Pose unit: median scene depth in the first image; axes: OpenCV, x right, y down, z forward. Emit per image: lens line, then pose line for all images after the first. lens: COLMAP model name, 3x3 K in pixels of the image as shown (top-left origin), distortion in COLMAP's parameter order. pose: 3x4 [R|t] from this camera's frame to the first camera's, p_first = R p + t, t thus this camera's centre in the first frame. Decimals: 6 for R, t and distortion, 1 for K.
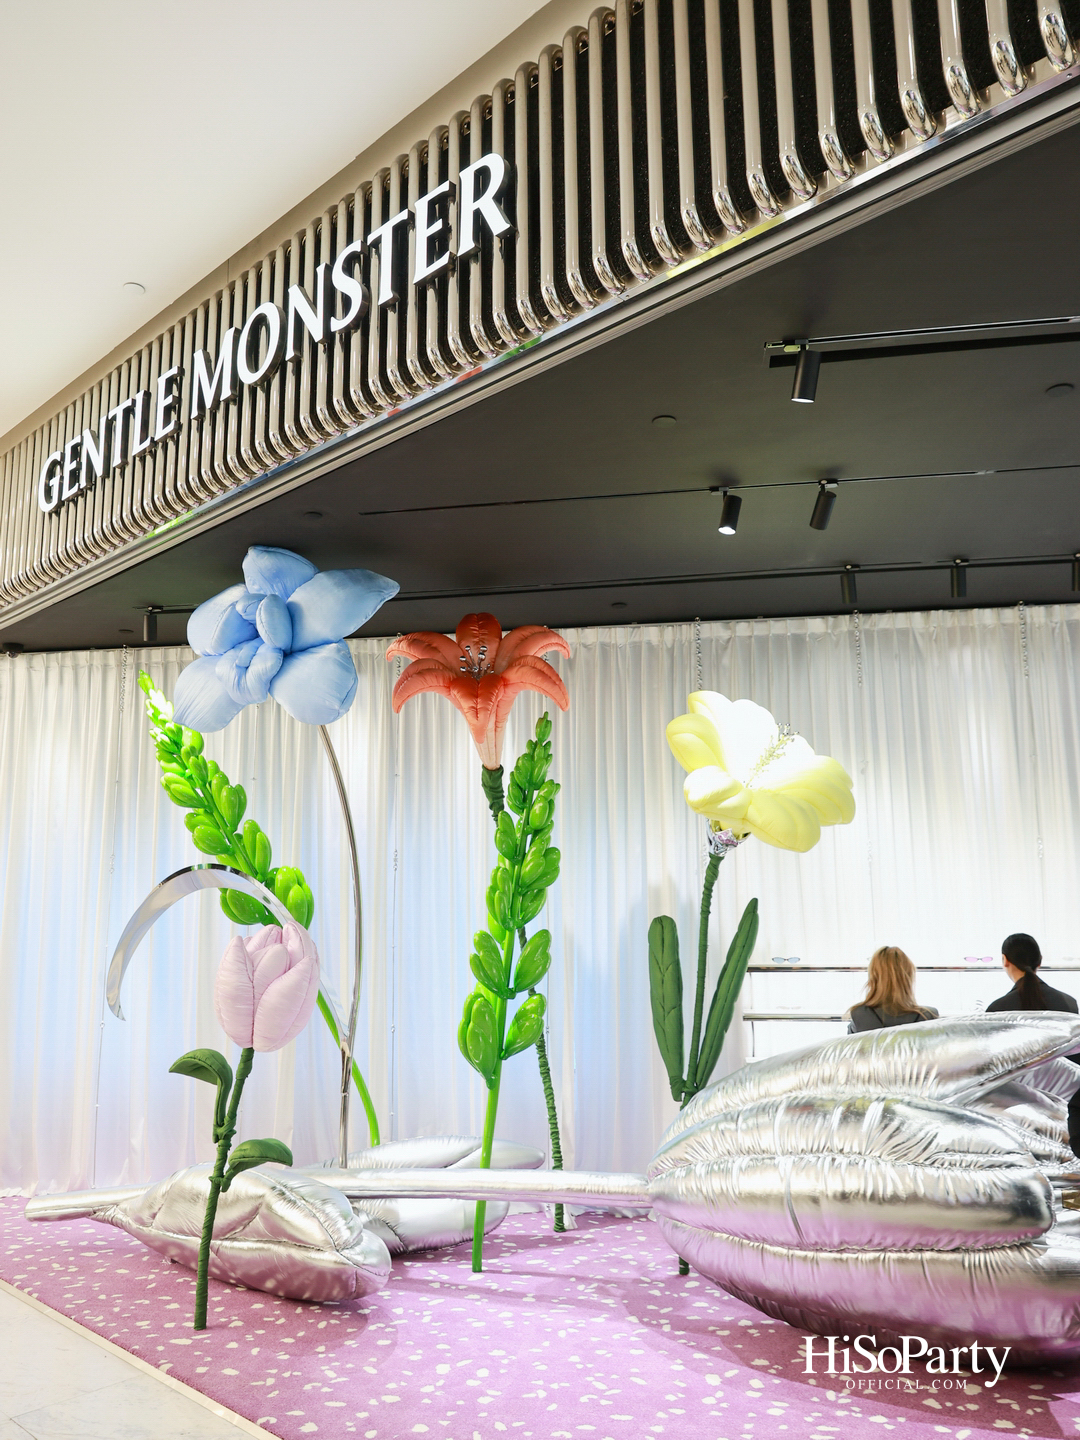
lens RADIAL K [[1073.7, 0, 554.2], [0, 1073.7, 717.7], [0, 0, 1]] dist [-0.023519, 0.005591]
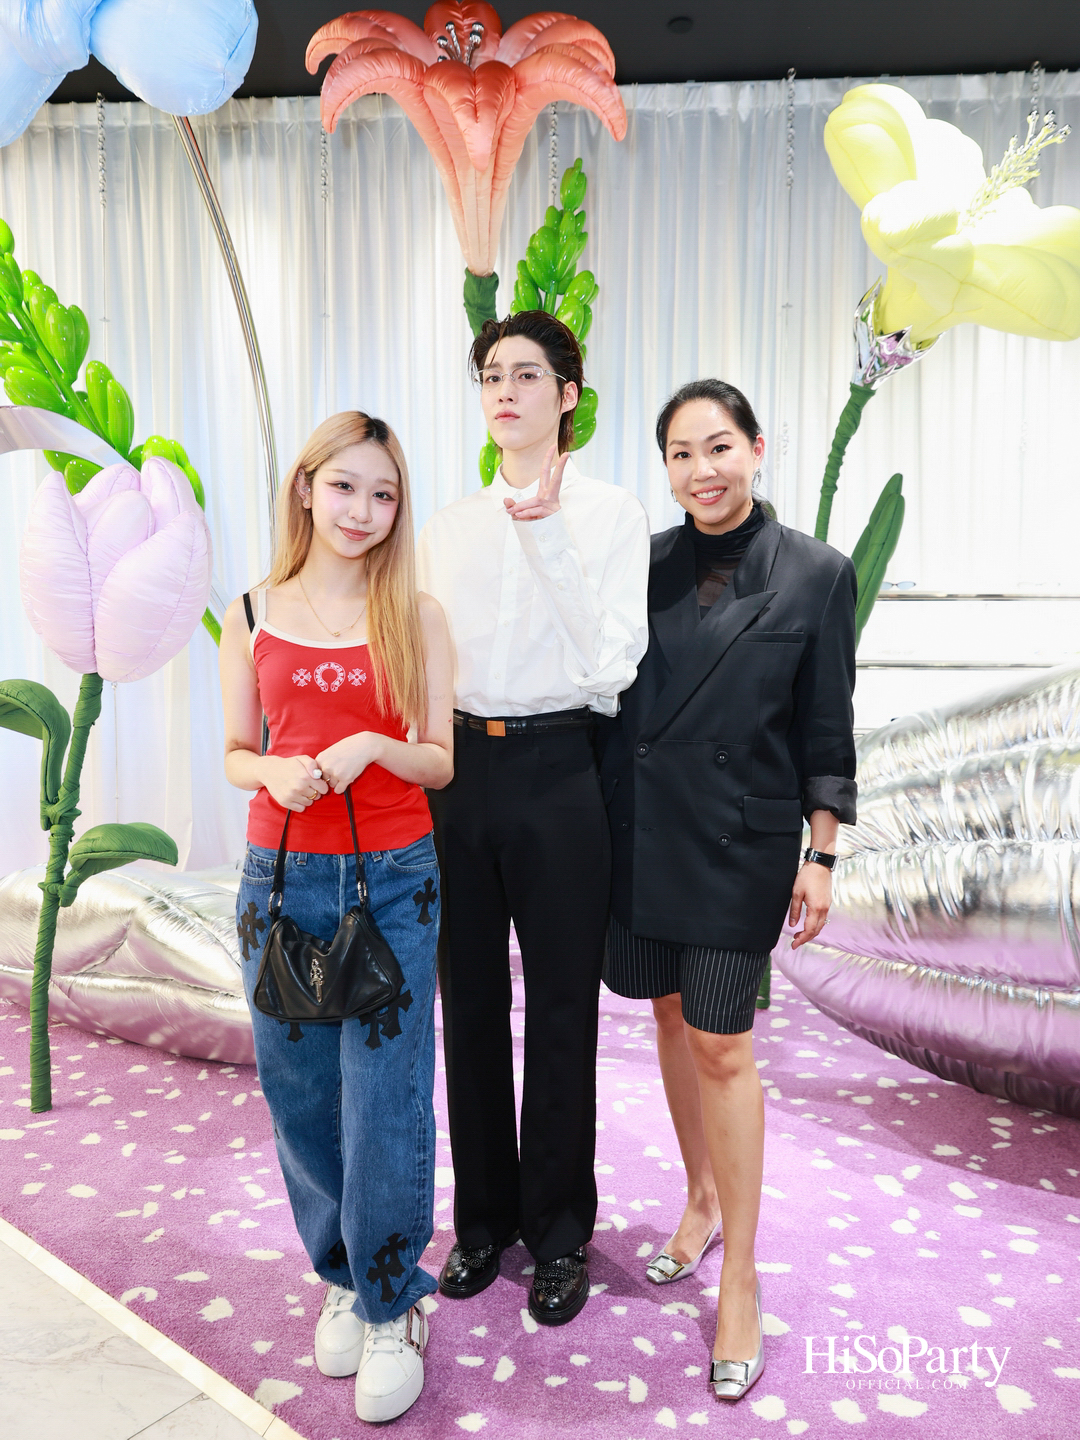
lens RADIAL K [[1073.7, 0, 554.2], [0, 1073.7, 717.7], [0, 0, 1]] dist [-0.023519, 0.005591]
pose [[0.996842, 0.006338, 0.079155, -0.079580], [-0.025836, 0.968462, 0.247818, 0.179631], [-0.075088, -0.249080, 0.965568, 0.411265]]
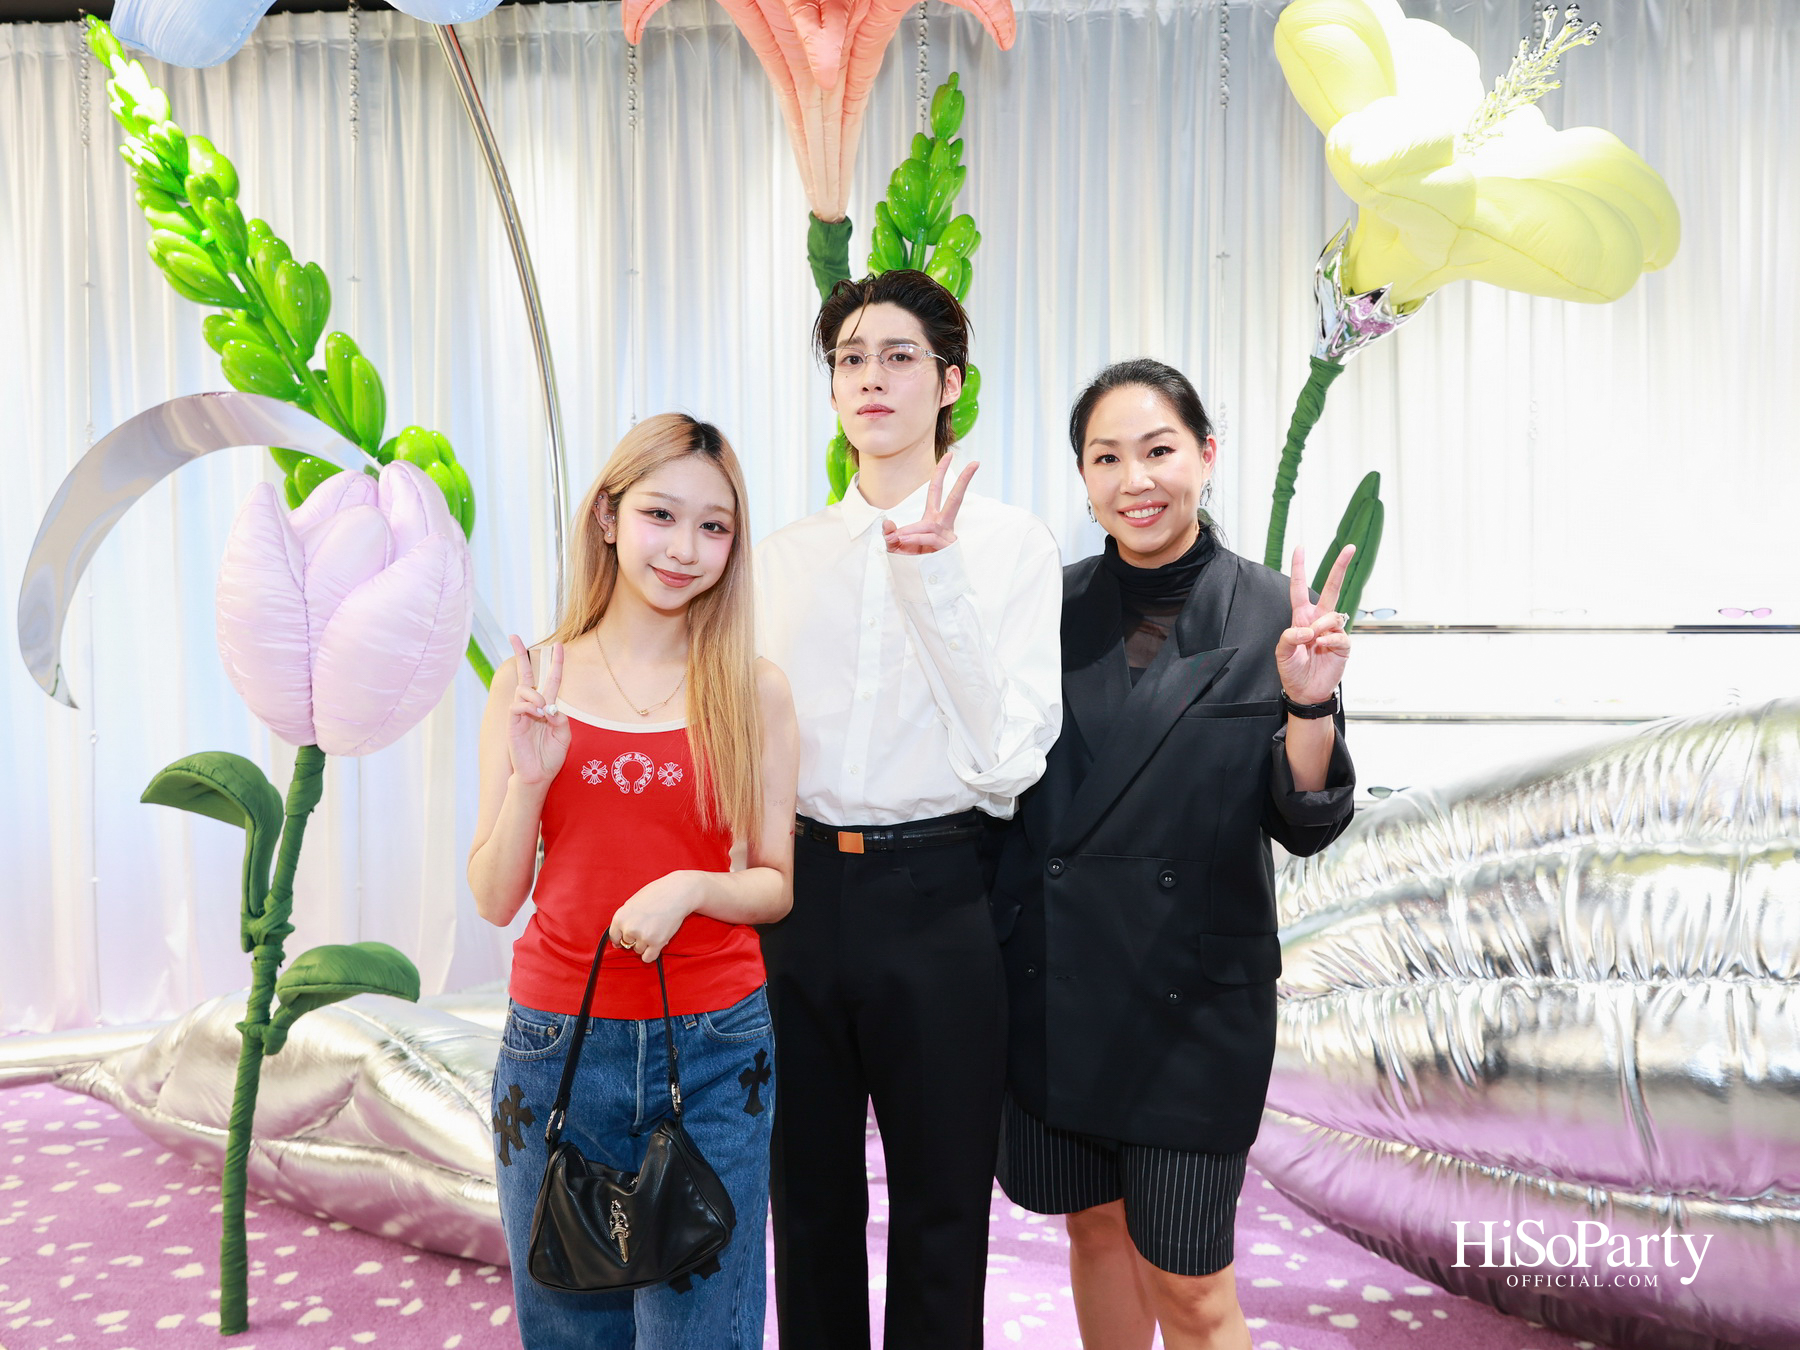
lens RADIAL K [[1339.4, 0, 905.8], [0, 1339.4, 690.9], [0, 0, 1]] dist [-0.028306, 0.011295]
pose [[0.998061, 0.008120, 0.061710, -0.074356], [-0.020302, 0.979701, 0.199434, 0.171157], [-0.058838, -0.200300, 0.977966, 0.452045]]
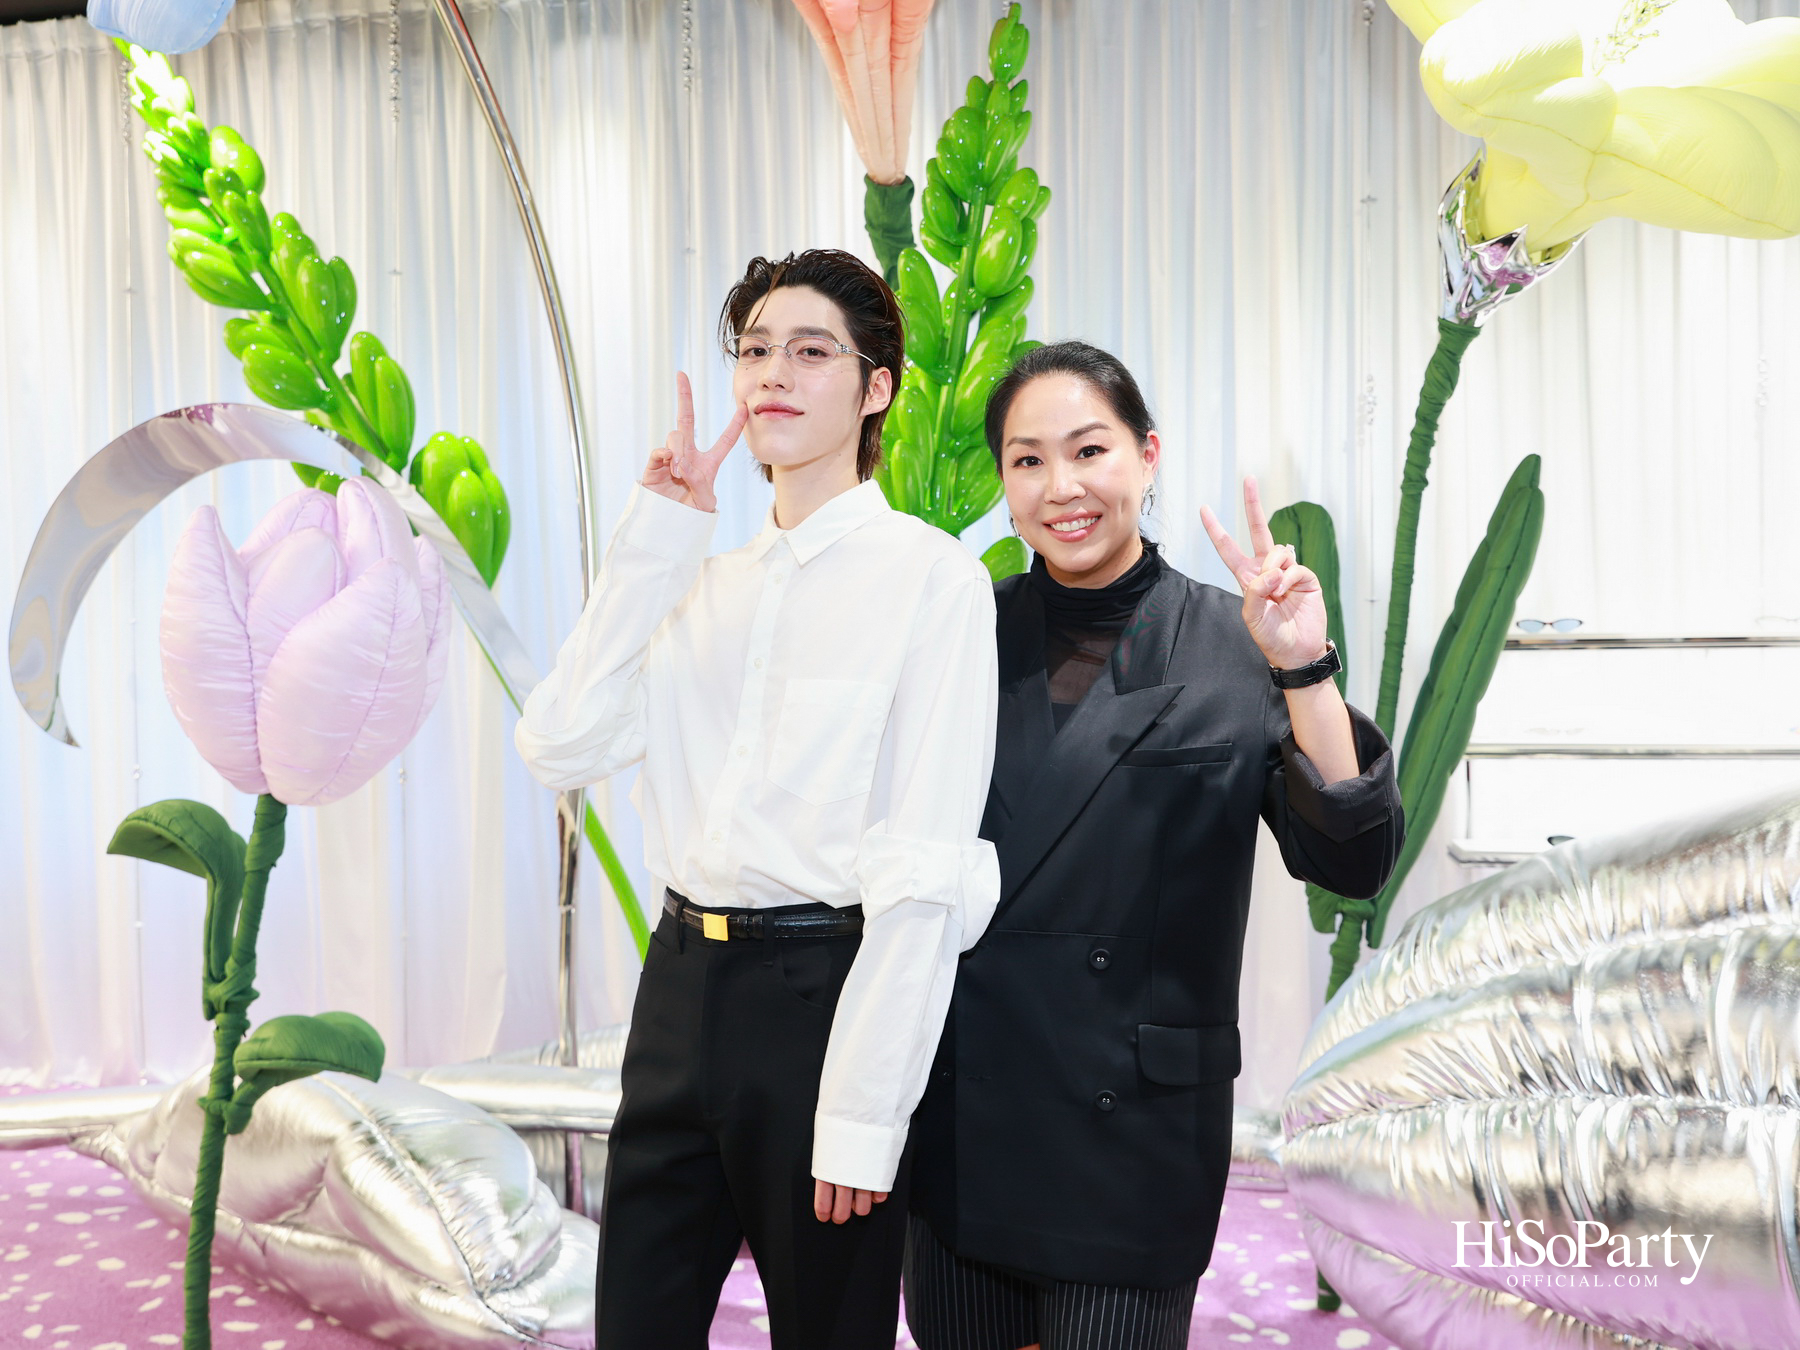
lens RADIAL K [[1500.4, 0, 907.0], [0, 1500.4, 694.4], [0, 0, 1]] dist [-0.033418, 0.017477]
pose [[0.997429, 0.001513, -0.071646, -0.008939], [0.012397, 0.981061, 0.193300, 0.166914], [0.070581, -0.193692, 0.978520, 0.478613]]
